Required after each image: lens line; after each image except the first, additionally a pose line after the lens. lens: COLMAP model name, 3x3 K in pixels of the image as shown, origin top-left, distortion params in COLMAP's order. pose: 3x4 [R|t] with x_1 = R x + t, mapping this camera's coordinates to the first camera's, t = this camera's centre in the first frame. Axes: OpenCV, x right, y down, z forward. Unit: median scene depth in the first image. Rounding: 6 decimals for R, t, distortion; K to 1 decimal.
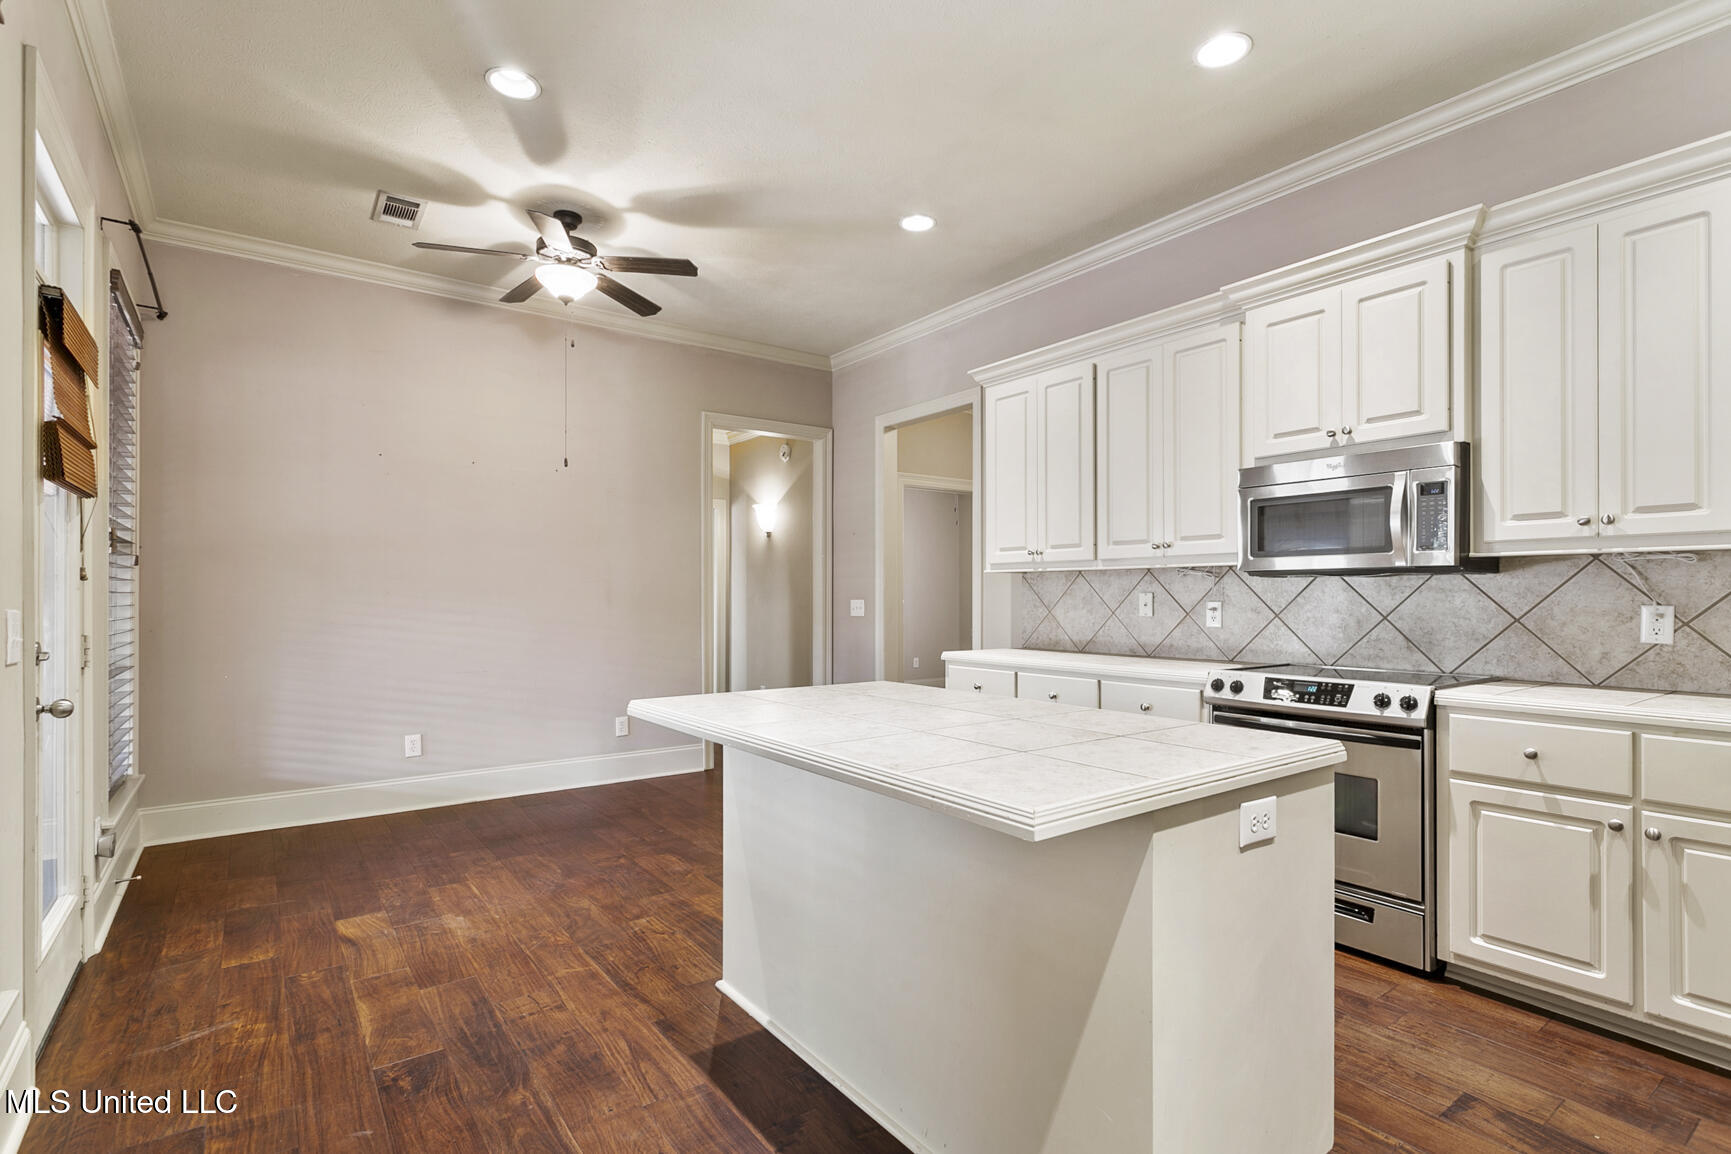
lens RADIAL K [[834.8, 0, 867.1], [0, 834.8, 583.3], [0, 0, 1]] dist [-0.004393, -0.001317]
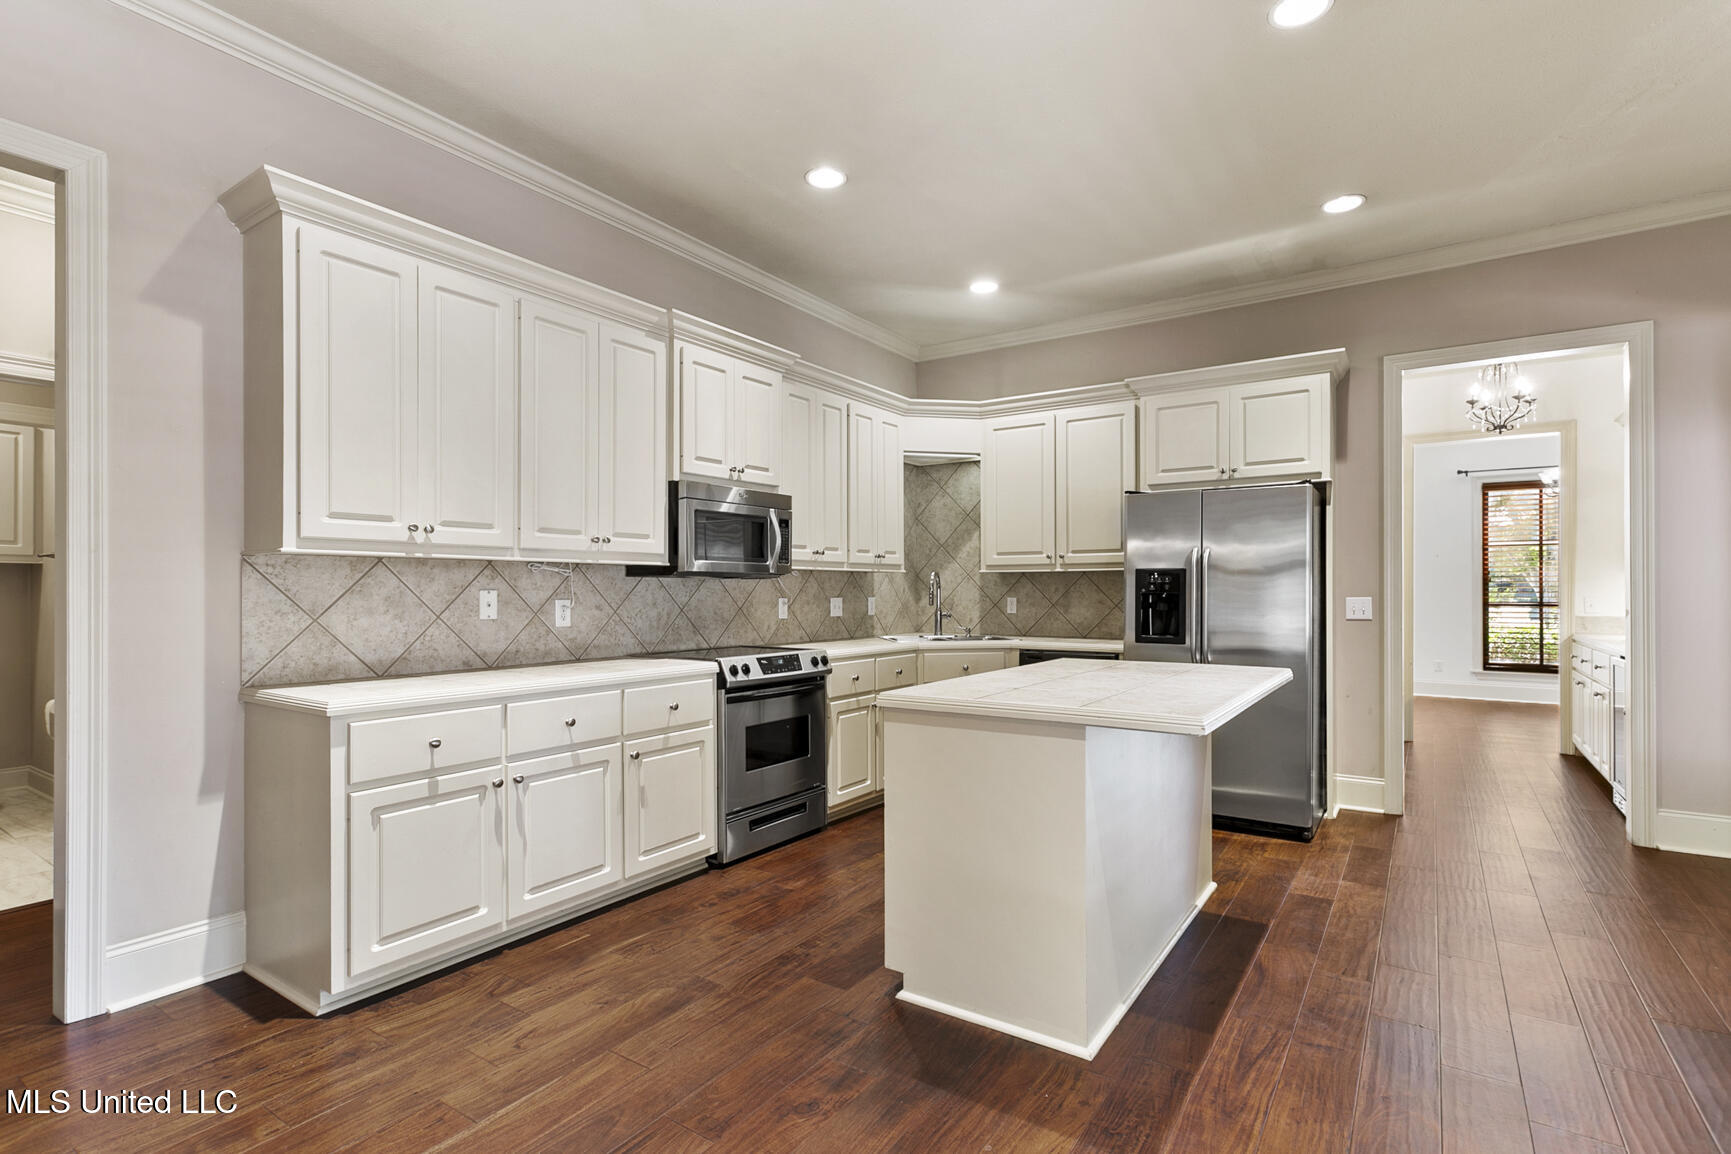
lens RADIAL K [[834.8, 0, 866.7], [0, 834.8, 590.4], [0, 0, 1]] dist [-0.004393, -0.001317]
pose [[-0.332330, 0.000524, 0.943163, -0.584938], [-0.013337, 0.999897, -0.005255, 0.011338], [-0.943069, -0.014325, -0.332289, 0.961751]]
